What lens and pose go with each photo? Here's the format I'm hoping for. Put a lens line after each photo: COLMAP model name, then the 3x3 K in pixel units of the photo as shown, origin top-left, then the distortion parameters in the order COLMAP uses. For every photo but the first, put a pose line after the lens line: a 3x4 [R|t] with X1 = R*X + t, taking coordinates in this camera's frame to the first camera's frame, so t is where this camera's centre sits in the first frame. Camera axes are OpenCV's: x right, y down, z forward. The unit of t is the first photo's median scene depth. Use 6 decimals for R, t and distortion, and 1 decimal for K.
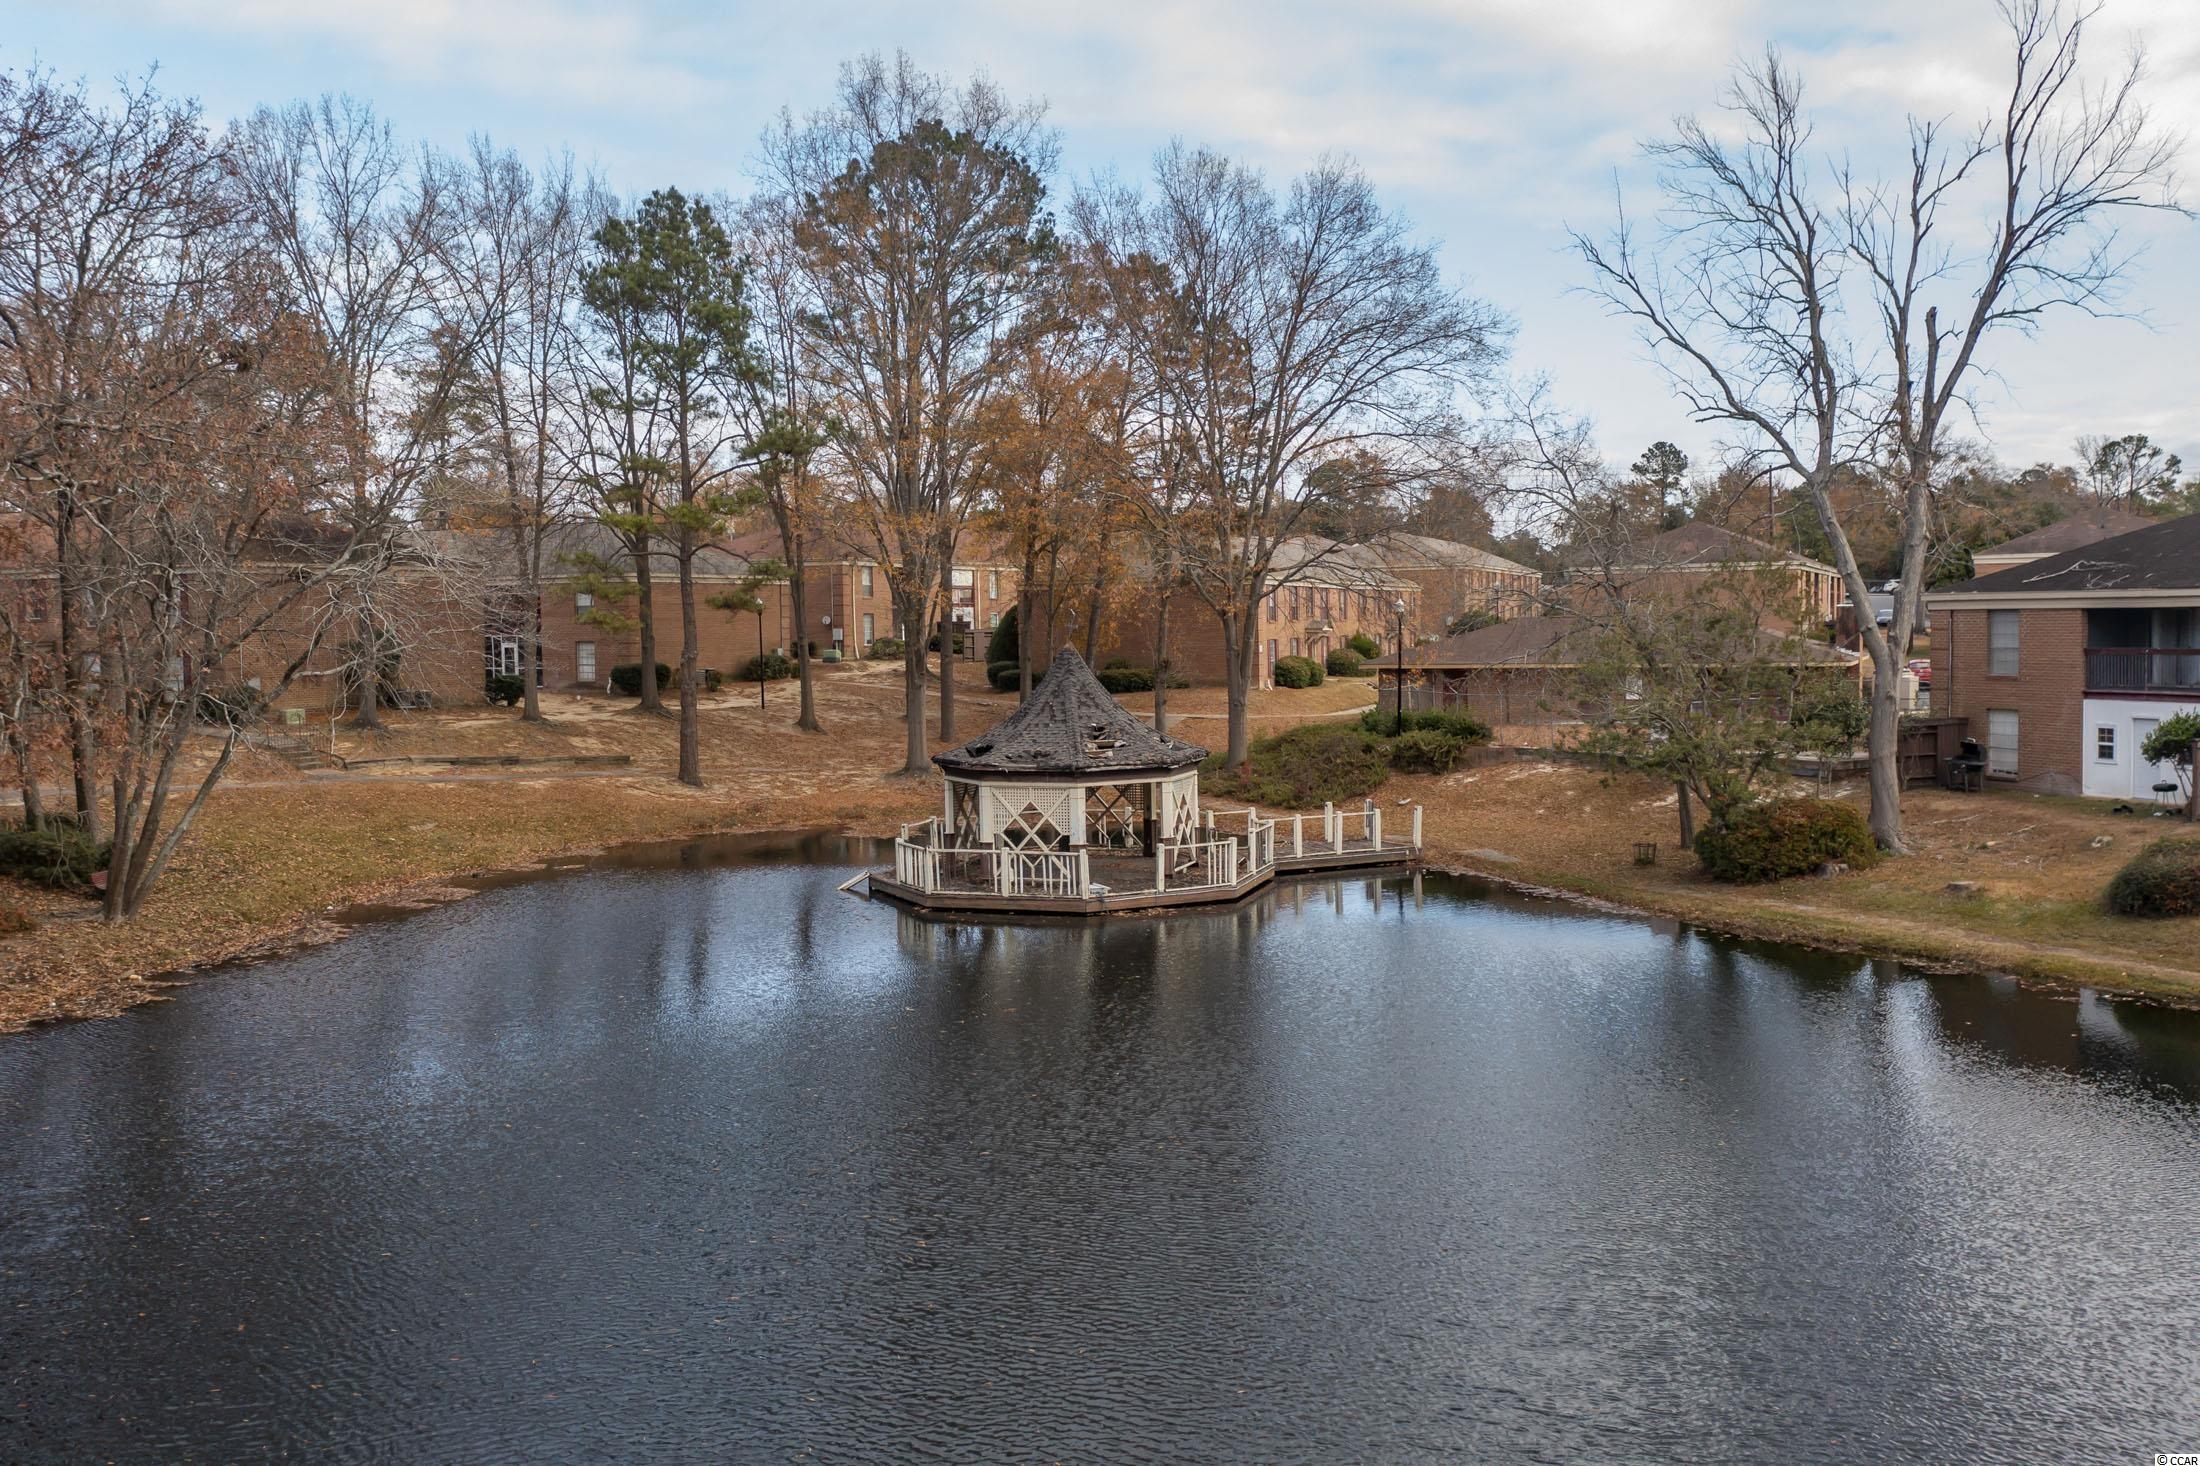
lens RADIAL K [[1746.3, 0, 1055.3], [0, 1746.3, 698.9], [0, 0, 1]] dist [-0.006332, -0.003236]
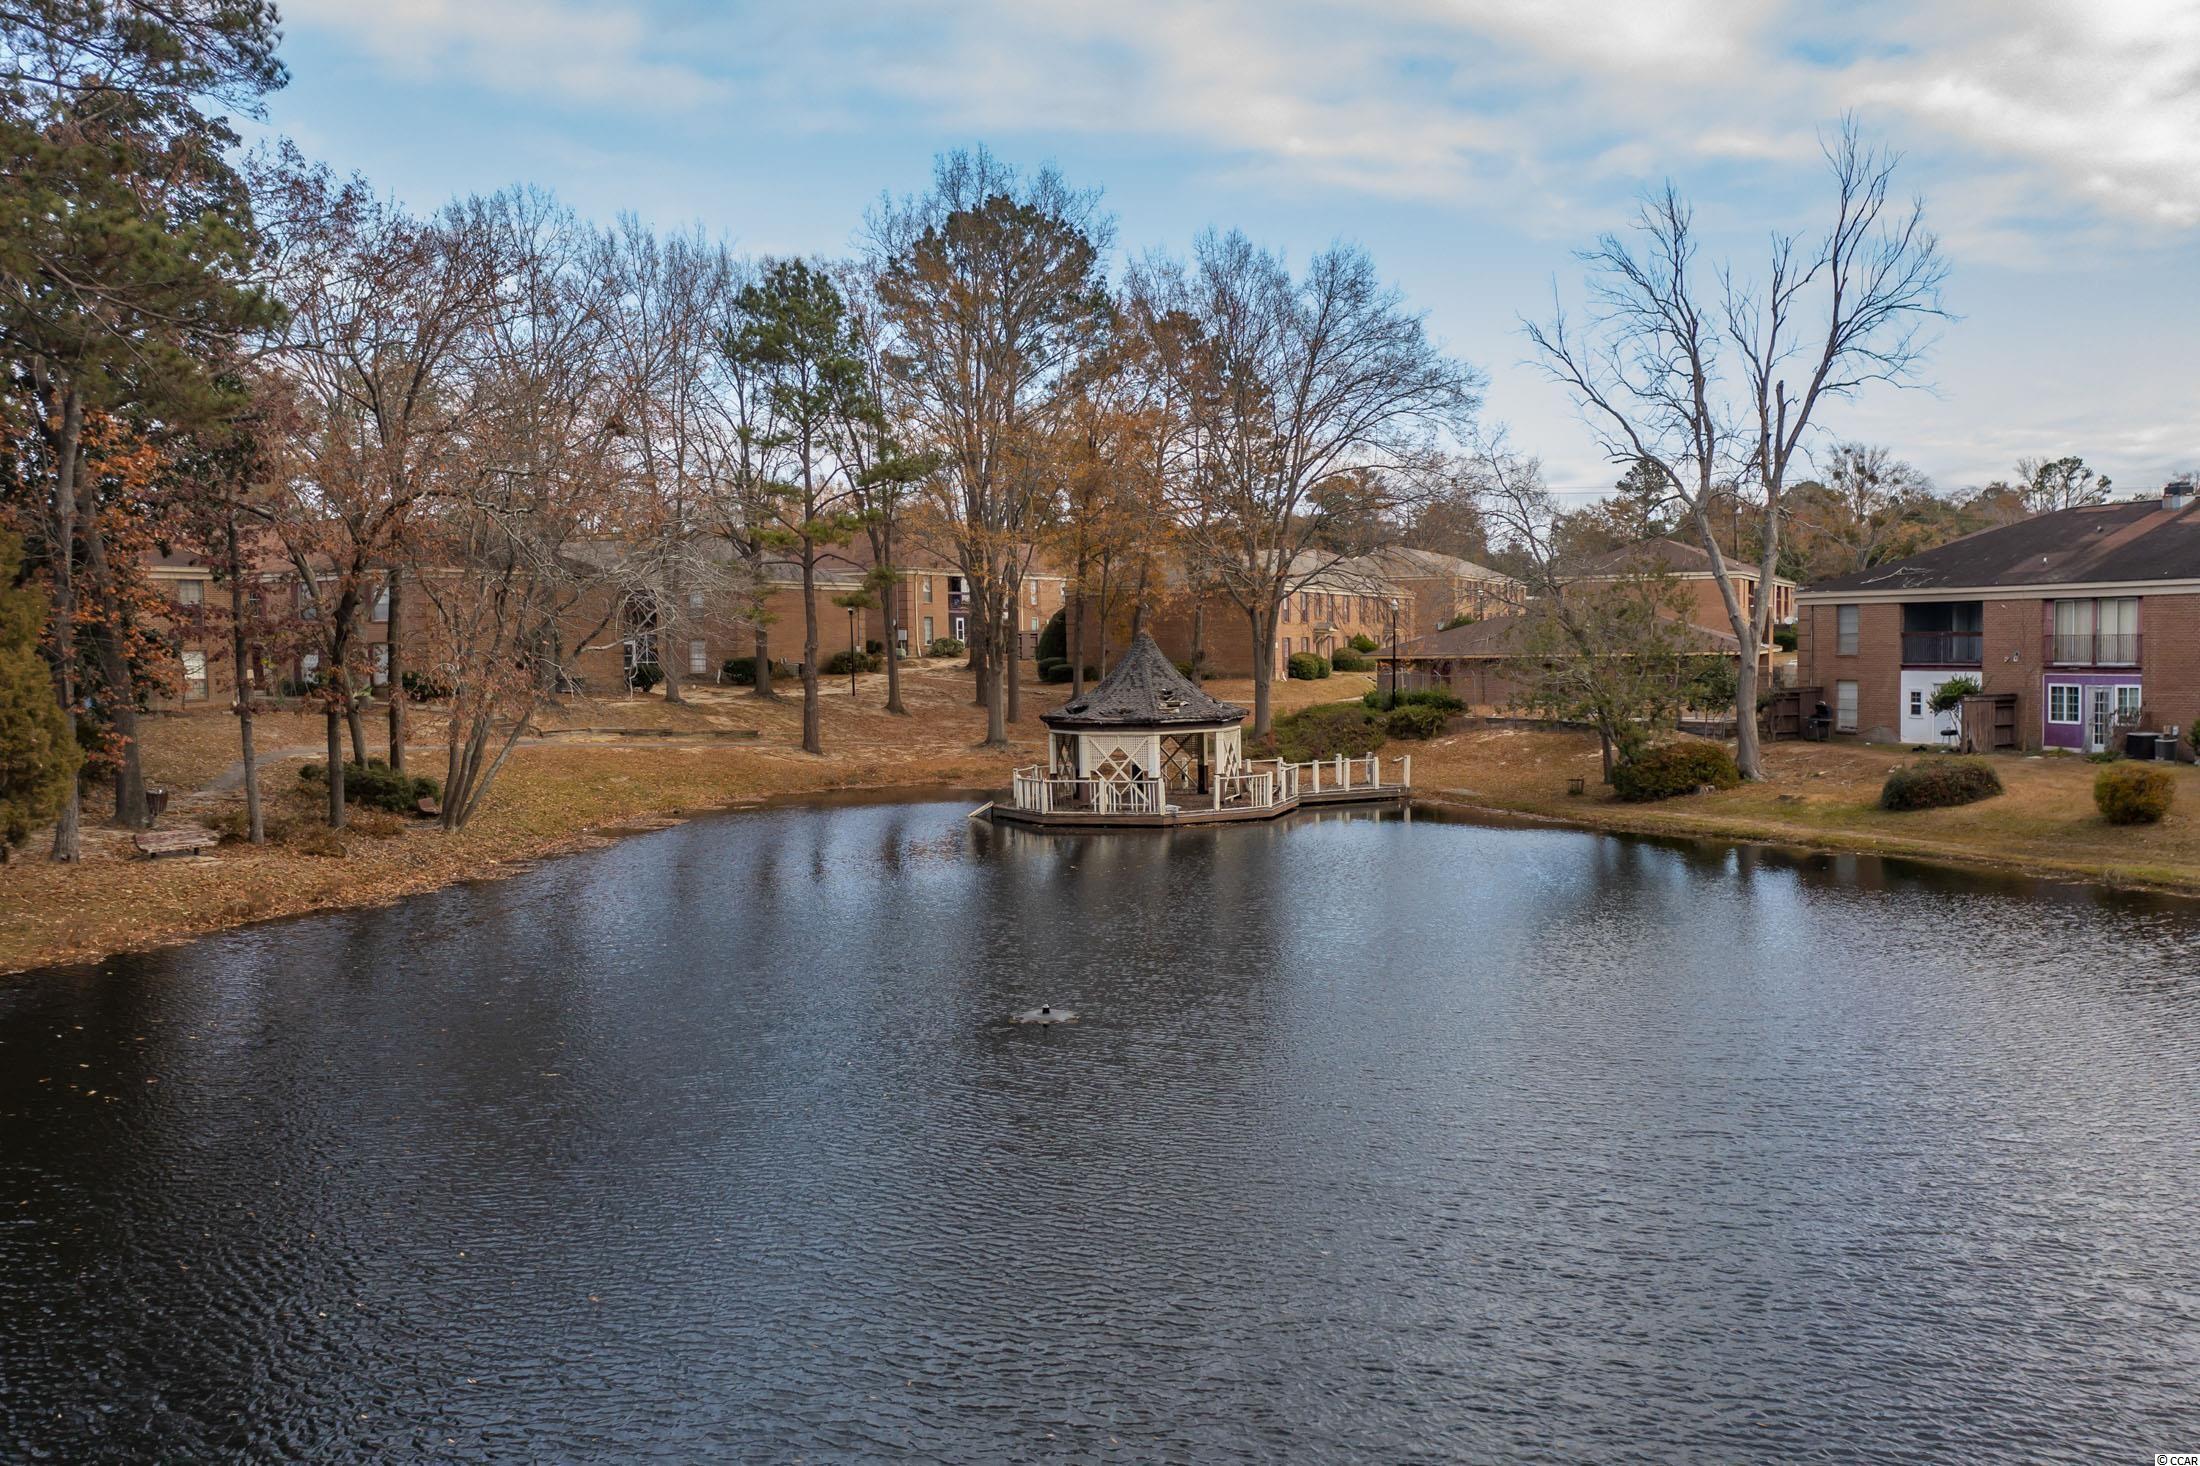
lens RADIAL K [[1794.8, 0, 1100.0], [0, 1794.8, 733.0], [0, 0, 1]] dist [-0.012500, -0.003499]
pose [[0.999560, -0.001678, 0.029625, -0.048185], [0.001422, 0.999962, 0.008648, 0.025713], [-0.029638, -0.008602, 0.999524, -0.260998]]
